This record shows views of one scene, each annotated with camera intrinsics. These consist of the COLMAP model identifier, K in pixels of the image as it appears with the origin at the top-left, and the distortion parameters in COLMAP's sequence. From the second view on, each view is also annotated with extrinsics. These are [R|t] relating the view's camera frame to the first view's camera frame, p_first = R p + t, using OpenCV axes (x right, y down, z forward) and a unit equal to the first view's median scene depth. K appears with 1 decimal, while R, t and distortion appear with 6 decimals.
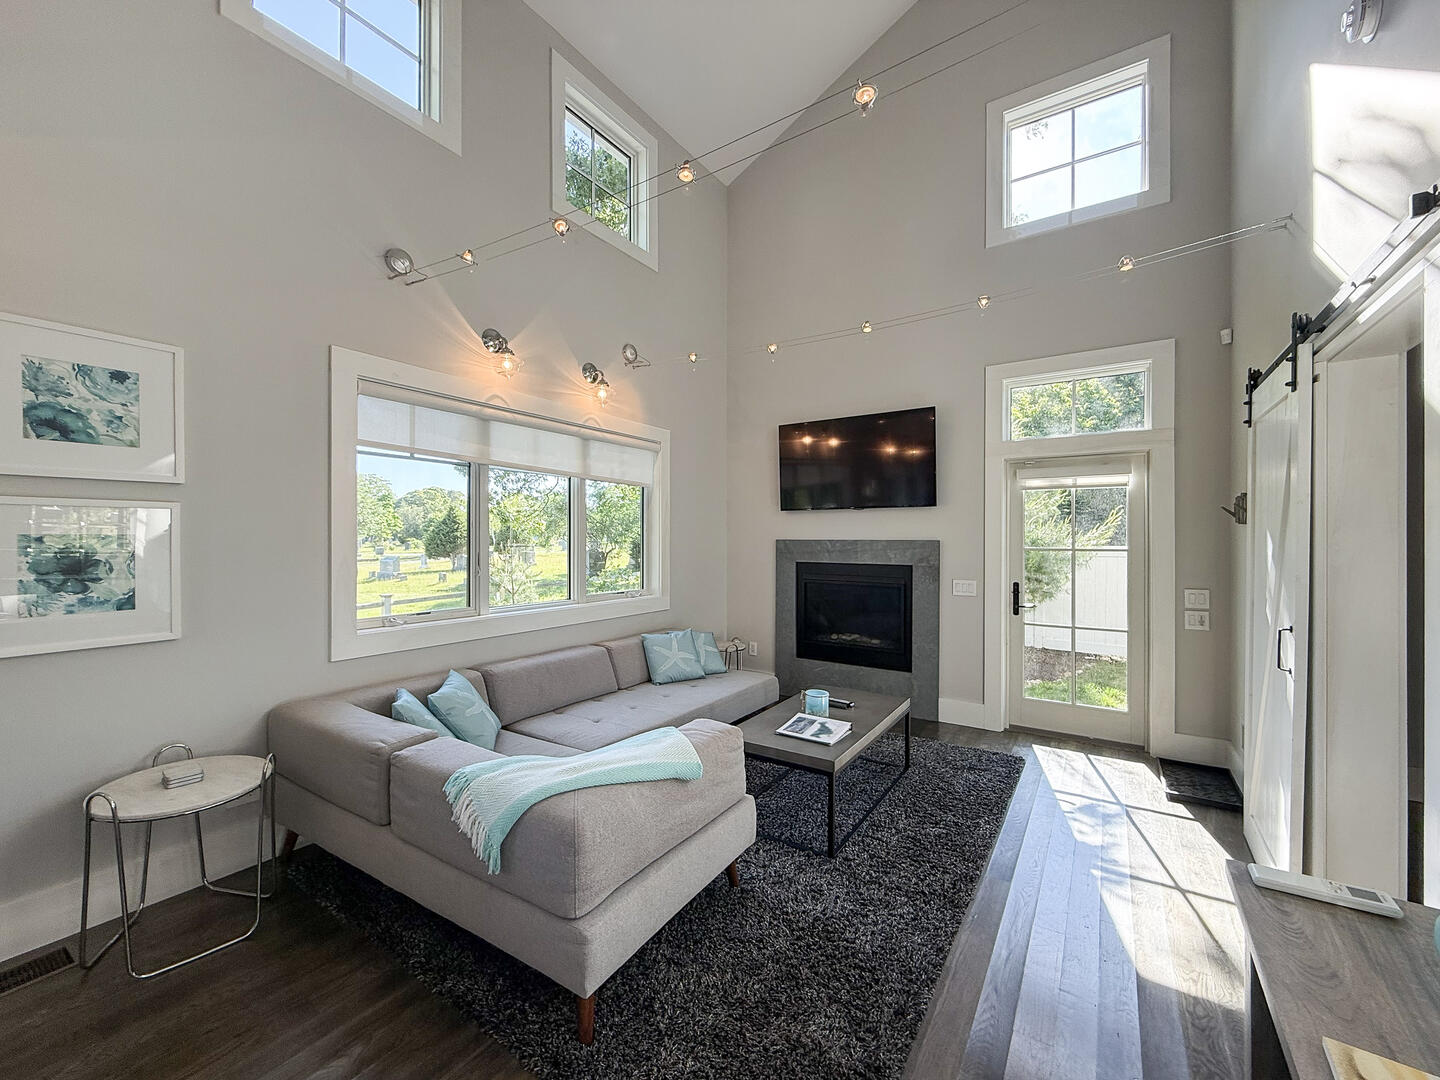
lens RADIAL K [[575.1, 0, 713.3], [0, 575.1, 541.9], [0, 0, 1]] dist [-0.001154, -0.000399]
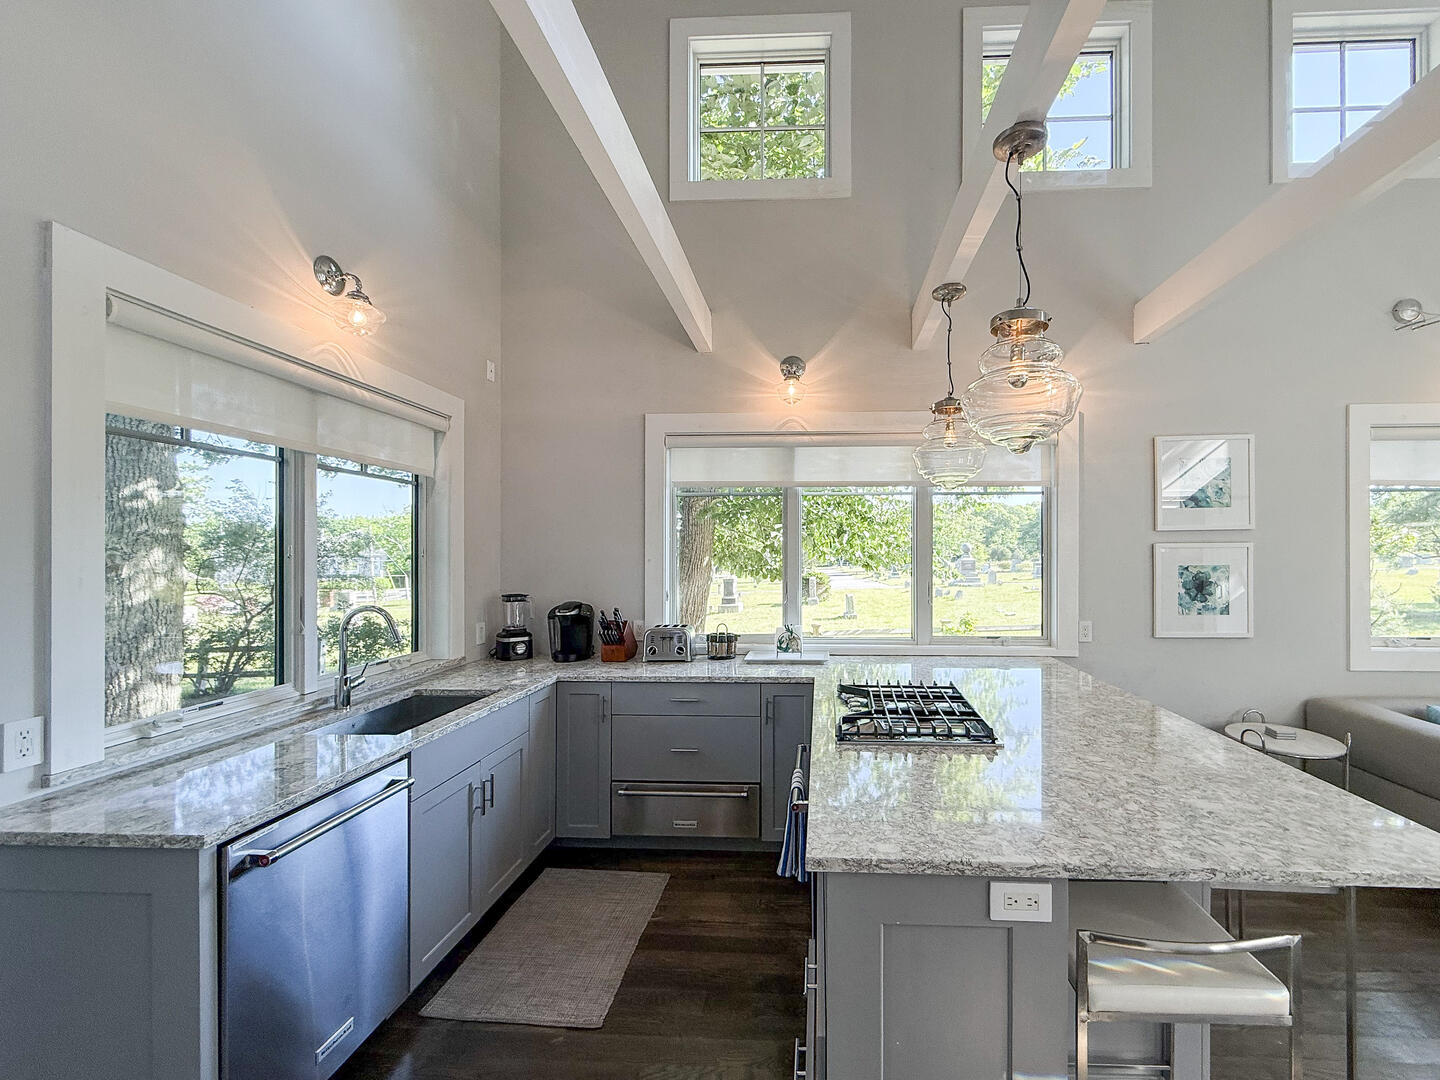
lens RADIAL K [[575.1, 0, 765.4], [0, 575.1, 558.0], [0, 0, 1]] dist [-0.001154, -0.000399]
pose [[0.524273, 0.001206, -0.851550, -0.225303], [-0.000310, 0.999999, 0.001226, -0.020345], [0.851550, -0.000379, 0.524273, -0.512577]]
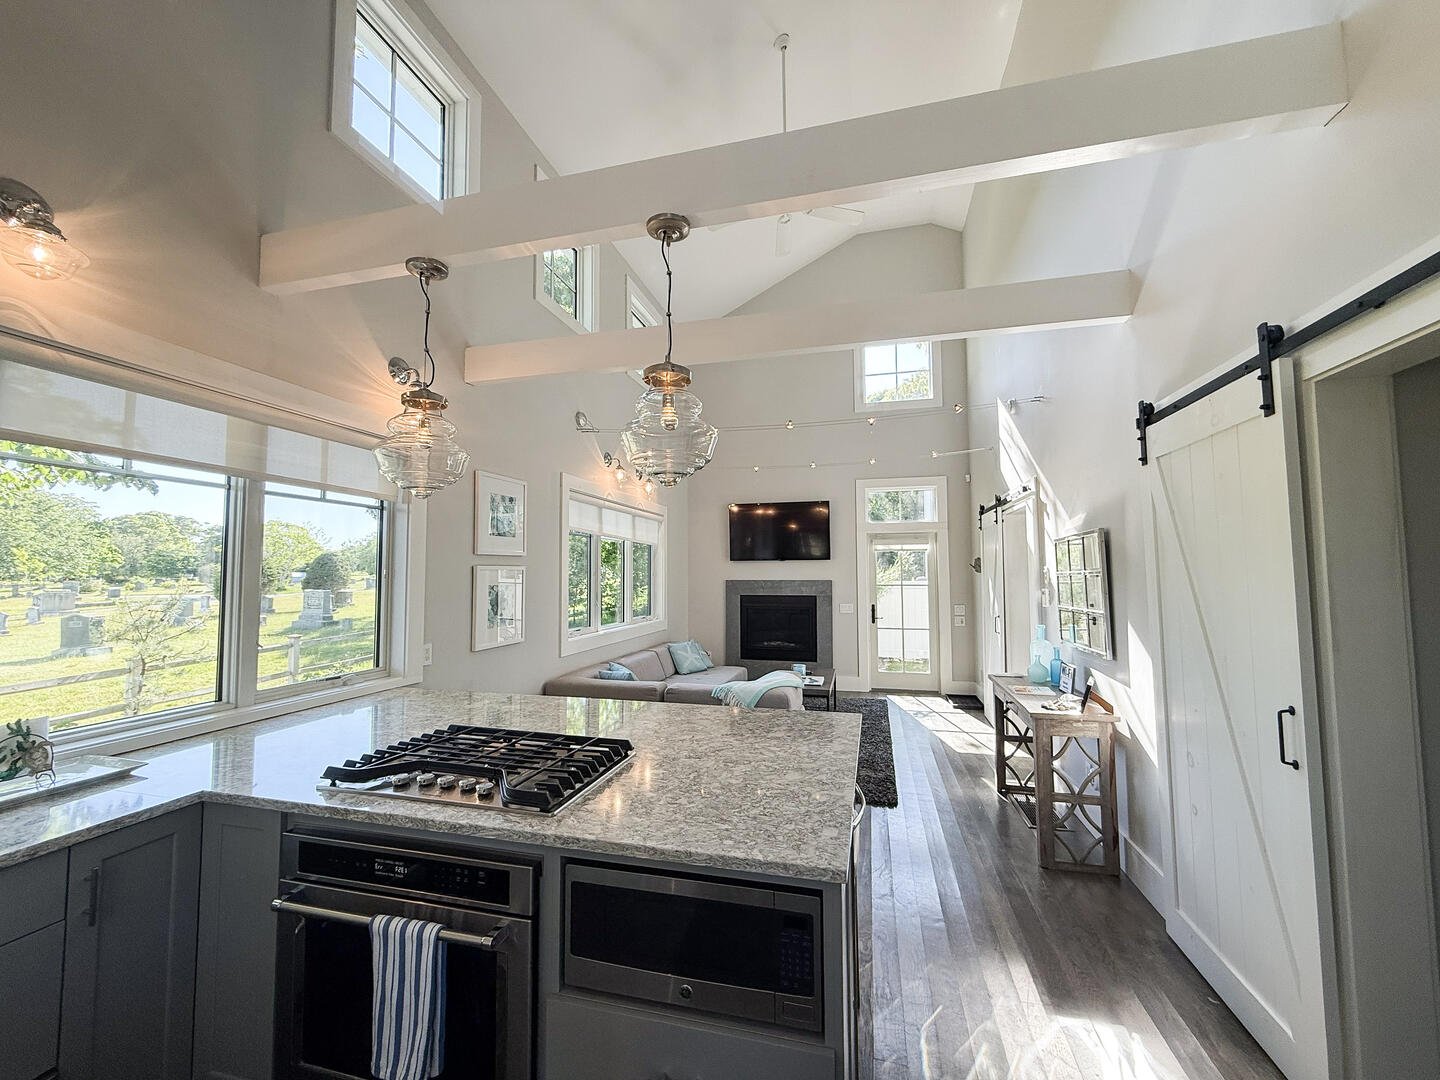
lens RADIAL K [[575.1, 0, 725.1], [0, 575.1, 541.3], [0, 0, 1]] dist [-0.001154, -0.000399]
pose [[0.938855, 0.015013, 0.343985, -0.626362], [0.006260, 0.998140, -0.060649, -0.020916], [-0.344256, 0.059094, 0.937014, -0.611280]]
